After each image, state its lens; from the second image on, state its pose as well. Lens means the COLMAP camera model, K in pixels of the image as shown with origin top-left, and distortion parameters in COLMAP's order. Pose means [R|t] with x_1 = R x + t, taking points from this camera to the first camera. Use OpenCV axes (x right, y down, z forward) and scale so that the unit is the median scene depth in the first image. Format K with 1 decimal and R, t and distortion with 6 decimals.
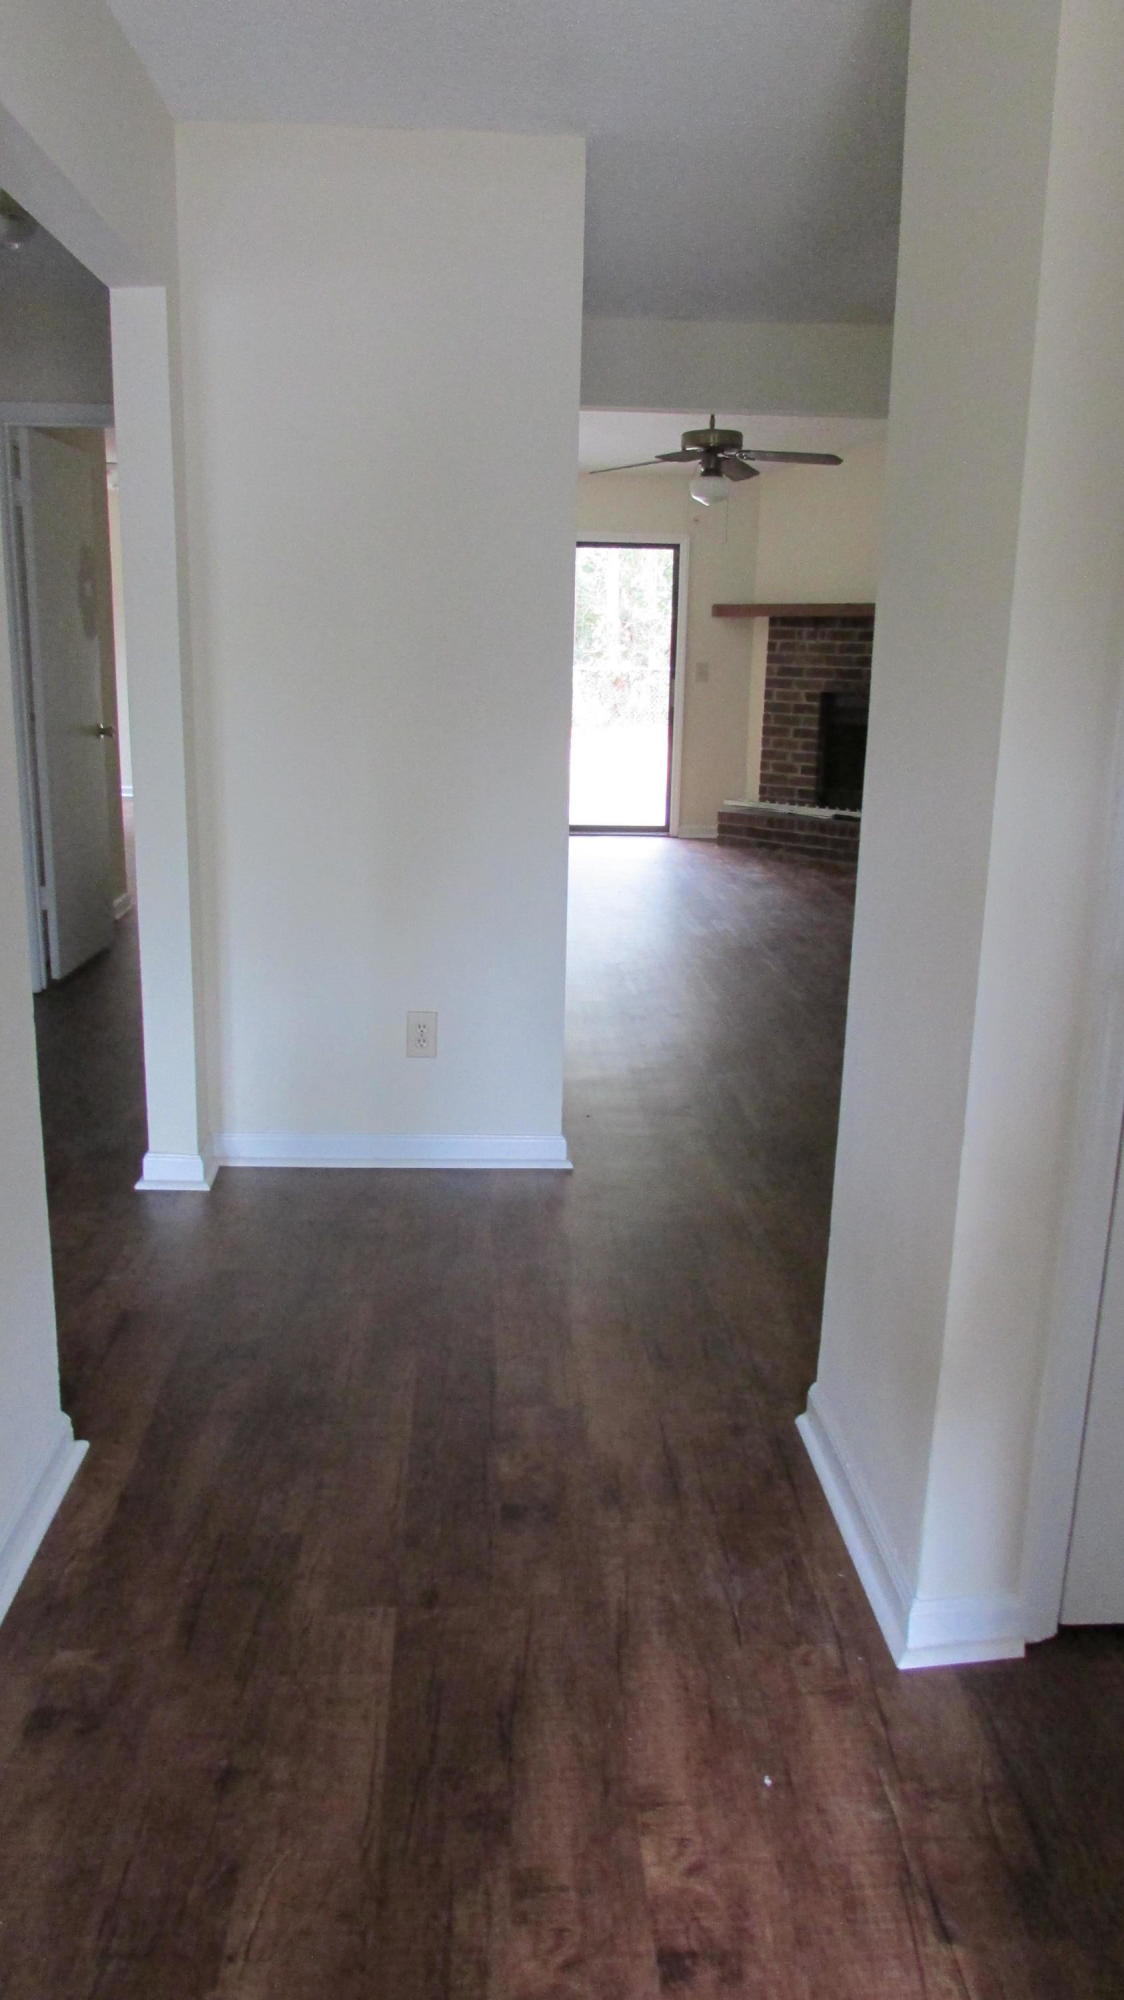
lens RADIAL K [[1444.0, 0, 562.0], [0, 1444.0, 1000.0], [0, 0, 1]] dist [-0.024263, 0.003147]
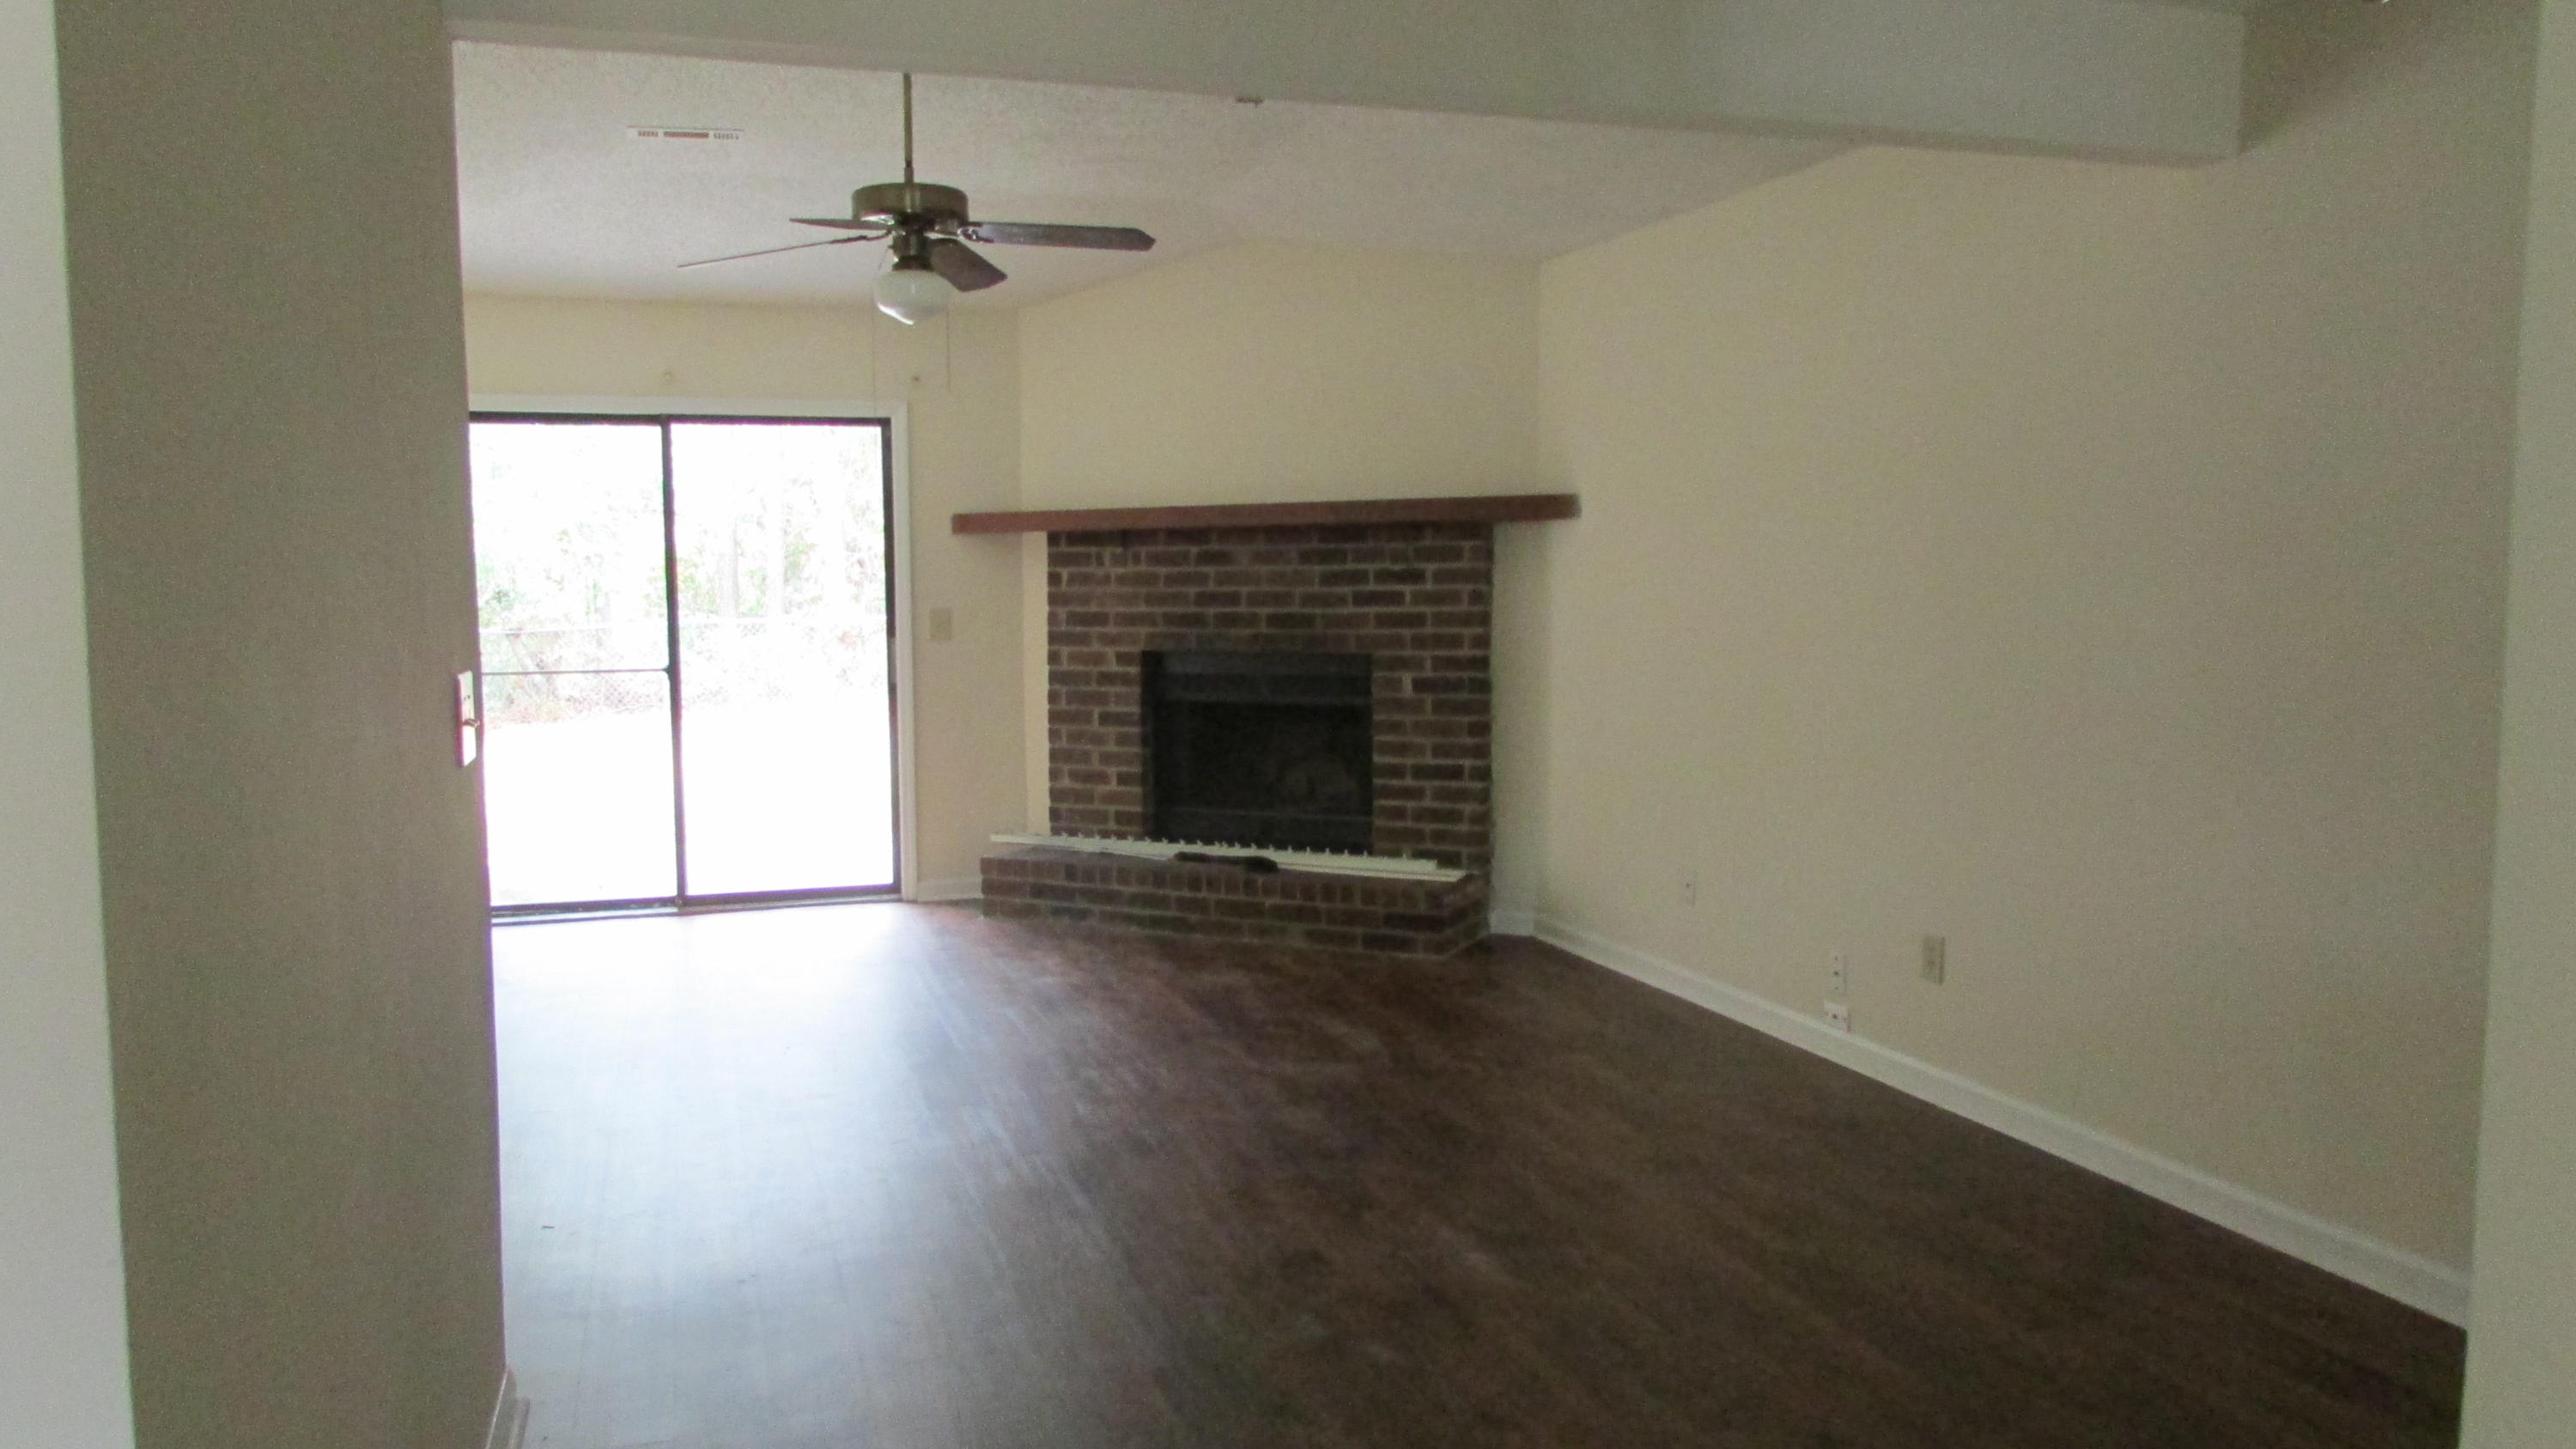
lens RADIAL K [[1860.1, 0, 1288.0], [0, 1860.1, 724.5], [0, 0, 1]] dist [-0.024263, 0.003147]
pose [[0.966649, -0.044333, 0.252240, 0.041200], [0.085137, 0.984516, -0.153230, -0.057902], [-0.241542, 0.169594, 0.955456, 0.243291]]
